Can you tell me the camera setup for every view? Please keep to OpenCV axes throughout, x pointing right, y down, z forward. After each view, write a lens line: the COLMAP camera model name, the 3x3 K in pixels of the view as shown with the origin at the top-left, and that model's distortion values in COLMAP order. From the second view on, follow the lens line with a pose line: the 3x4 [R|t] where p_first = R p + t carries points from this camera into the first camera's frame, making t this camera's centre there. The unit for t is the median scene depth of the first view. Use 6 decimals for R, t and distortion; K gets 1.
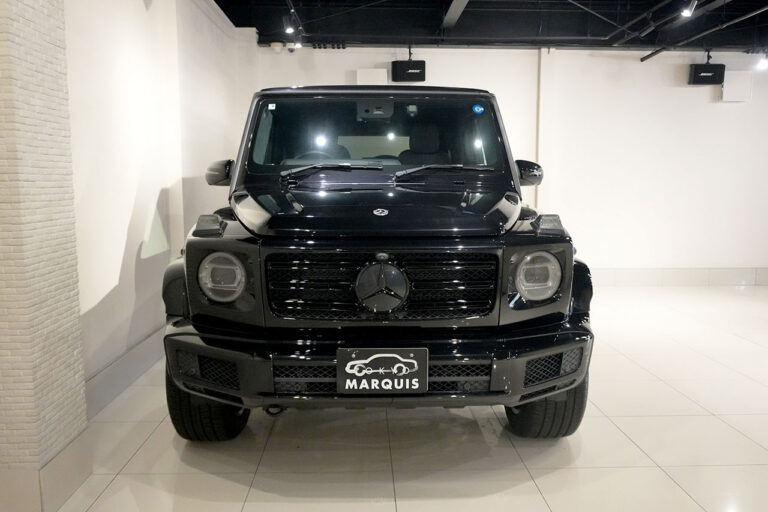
lens RADIAL K [[571.7, 0, 390.0], [0, 571.7, 261.6], [0, 0, 1]] dist [-0.037465, 0.007205]
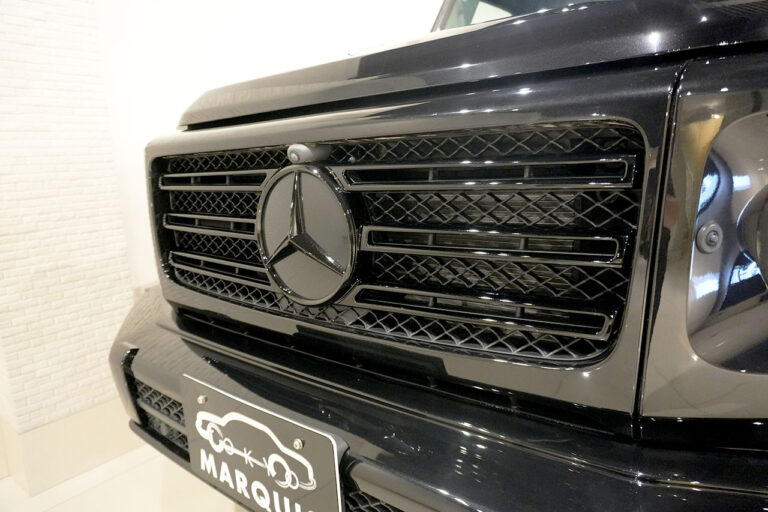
lens RADIAL K [[512.0, 0, 384.5], [0, 512.0, 259.8], [0, 0, 1]] dist [-0.039385, 0.021961]
pose [[0.763924, 0.083425, -0.639891, 0.255703], [-0.032597, 0.995331, 0.090851, 0.029270], [0.644483, -0.048545, 0.763076, 0.809163]]
